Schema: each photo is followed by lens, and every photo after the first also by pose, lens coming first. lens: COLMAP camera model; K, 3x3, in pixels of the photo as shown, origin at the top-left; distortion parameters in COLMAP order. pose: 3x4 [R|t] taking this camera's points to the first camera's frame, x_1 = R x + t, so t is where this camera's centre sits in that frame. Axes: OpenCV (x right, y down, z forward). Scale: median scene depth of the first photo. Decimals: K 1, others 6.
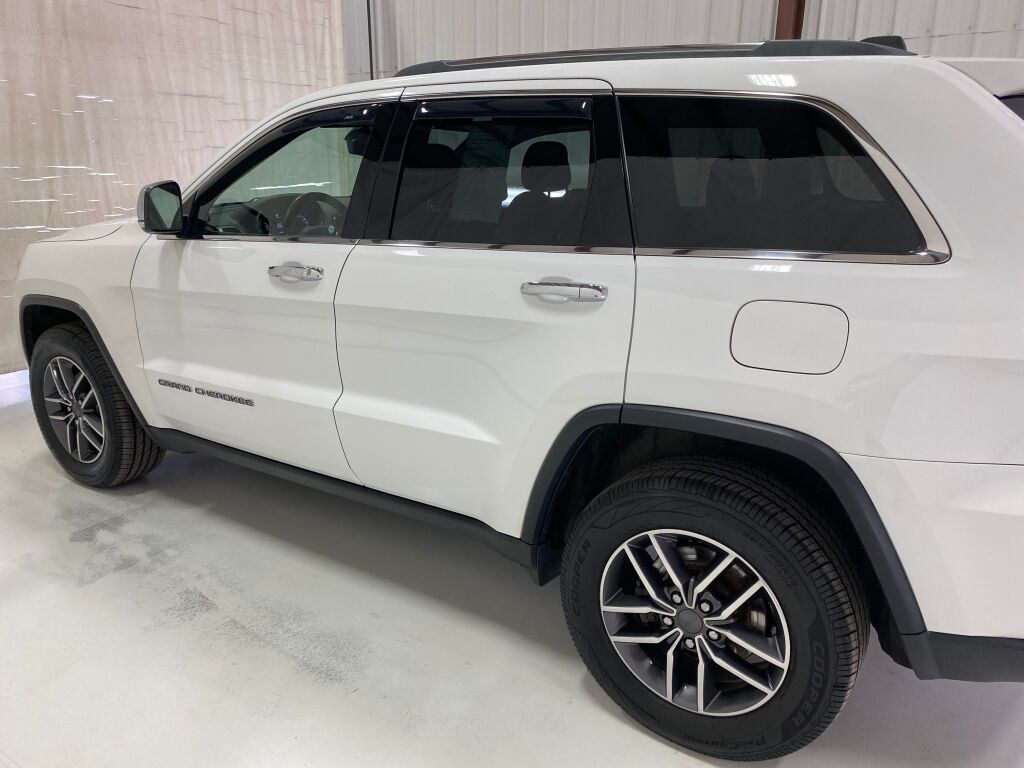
lens RADIAL K [[773.9, 0, 510.5], [0, 773.9, 370.8], [0, 0, 1]] dist [0.032154, -0.033261]
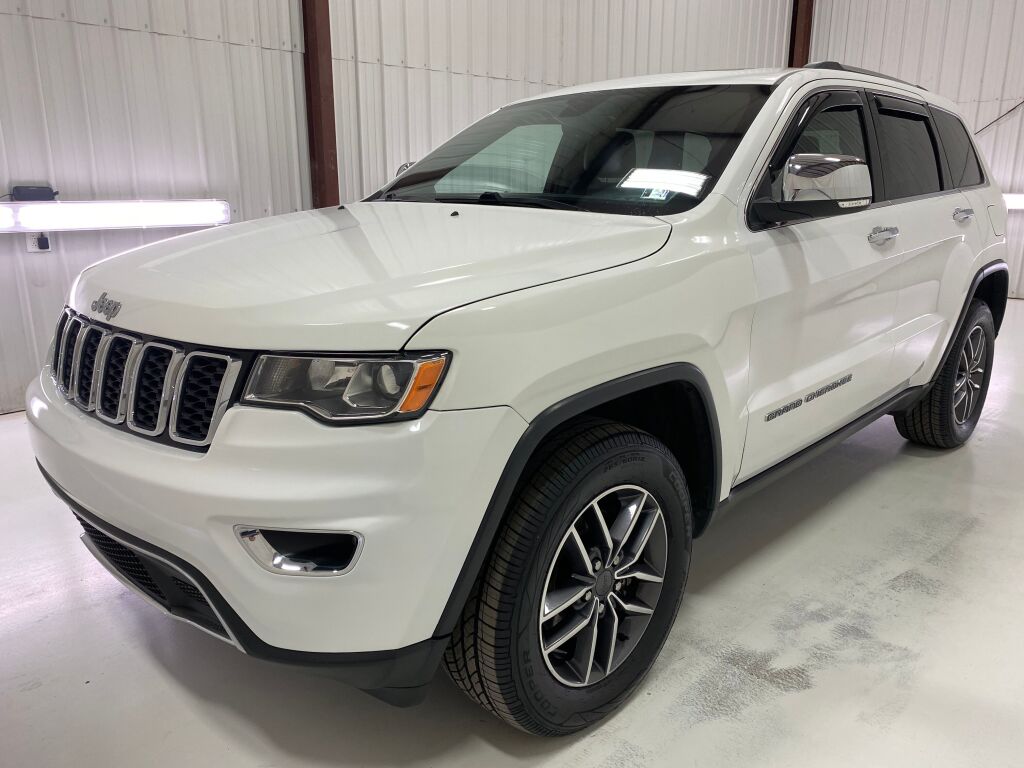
lens RADIAL K [[773.9, 0, 510.5], [0, 773.9, 370.8], [0, 0, 1]] dist [0.032154, -0.033261]
pose [[0.188879, -0.235883, 0.953249, -1.368981], [0.276398, 0.944247, 0.178889, -0.266124], [-0.942300, 0.229687, 0.243546, 1.170608]]
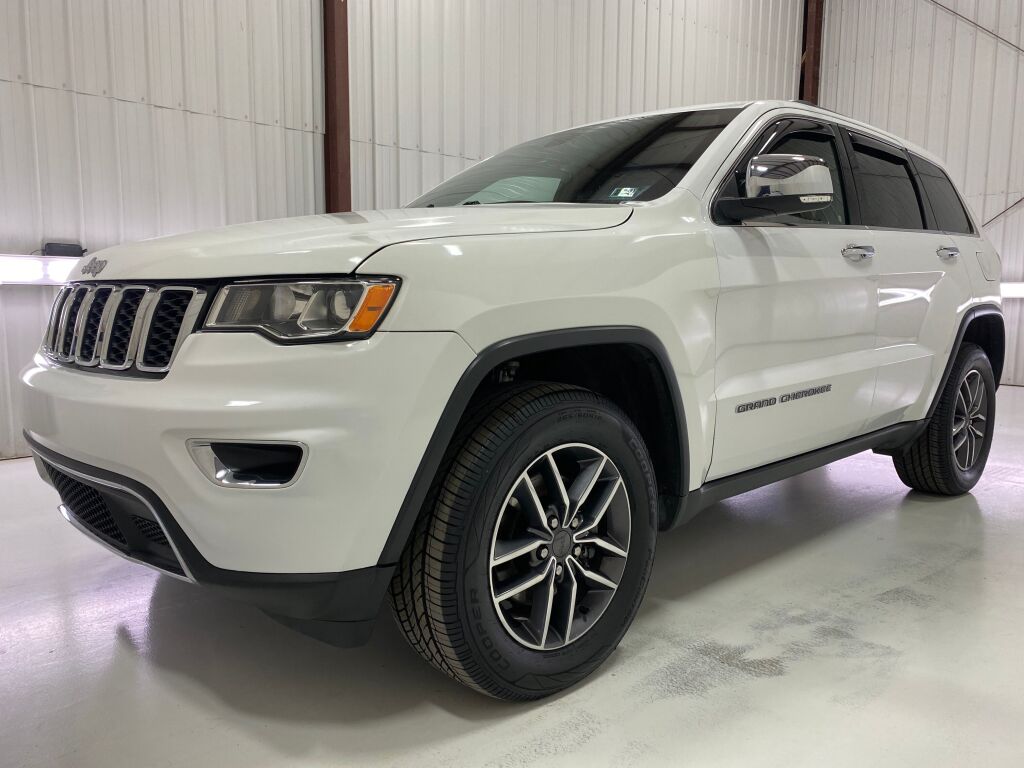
lens RADIAL K [[771.3, 0, 501.1], [0, 771.3, 383.8], [0, 0, 1]] dist [0.043985, -0.052738]
pose [[0.233808, -0.107815, 0.966287, -1.398276], [0.269681, 0.962029, 0.042087, -0.118746], [-0.934134, 0.250749, 0.254006, 1.144229]]
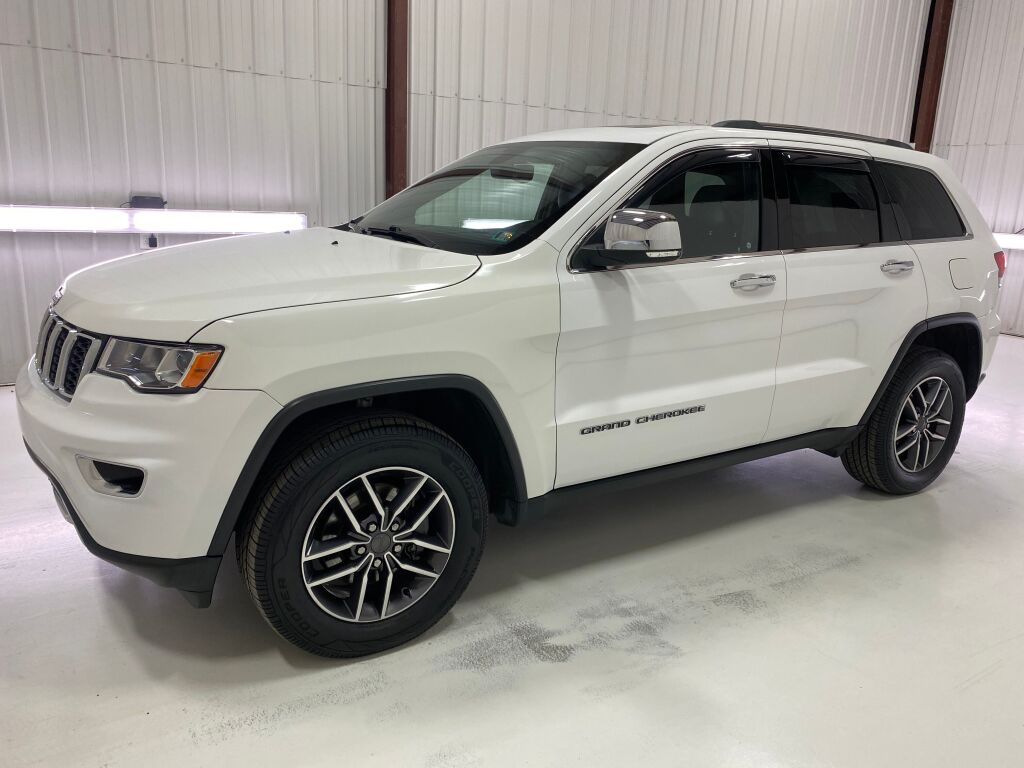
lens RADIAL K [[770.9, 0, 516.2], [0, 770.9, 367.6], [0, 0, 1]] dist [0.035832, -0.041113]
pose [[0.401779, -0.190192, 0.895768, -1.417210], [0.218082, 0.969923, 0.108120, -0.191413], [-0.889390, 0.151911, 0.431172, 0.759391]]
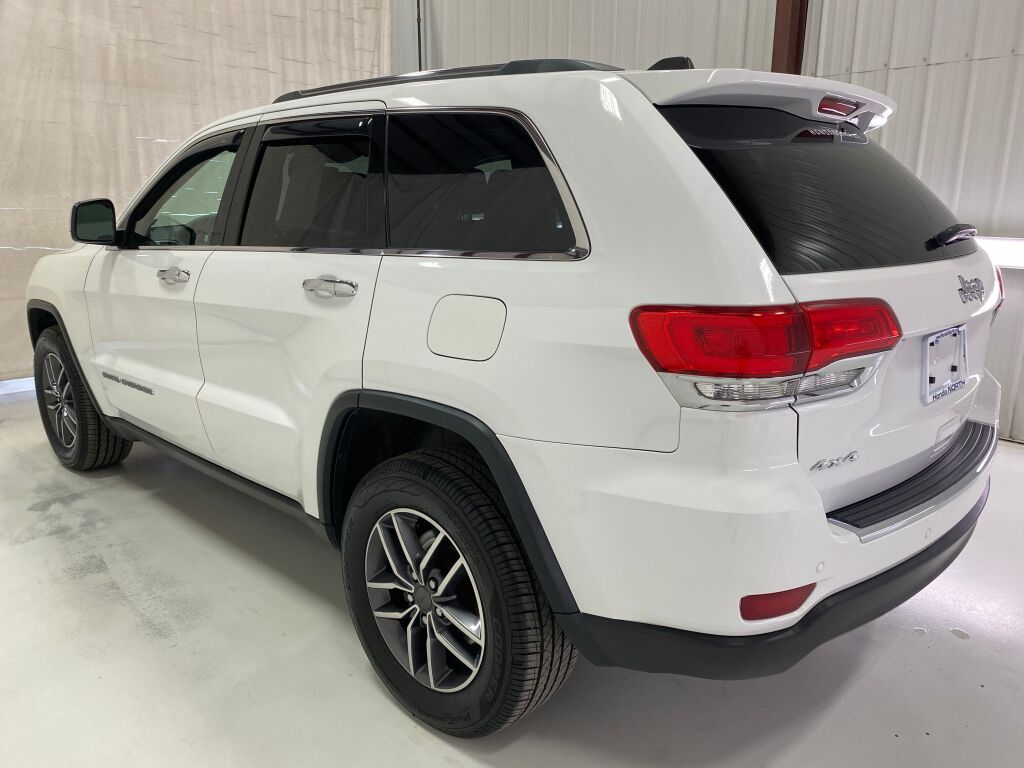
lens RADIAL K [[773.9, 0, 510.5], [0, 773.9, 370.8], [0, 0, 1]] dist [0.032154, -0.033261]
pose [[0.984786, 0.038618, -0.169424, 0.374218], [-0.047860, 0.997561, -0.050808, 0.043615], [0.167049, 0.058144, 0.984233, -0.031084]]
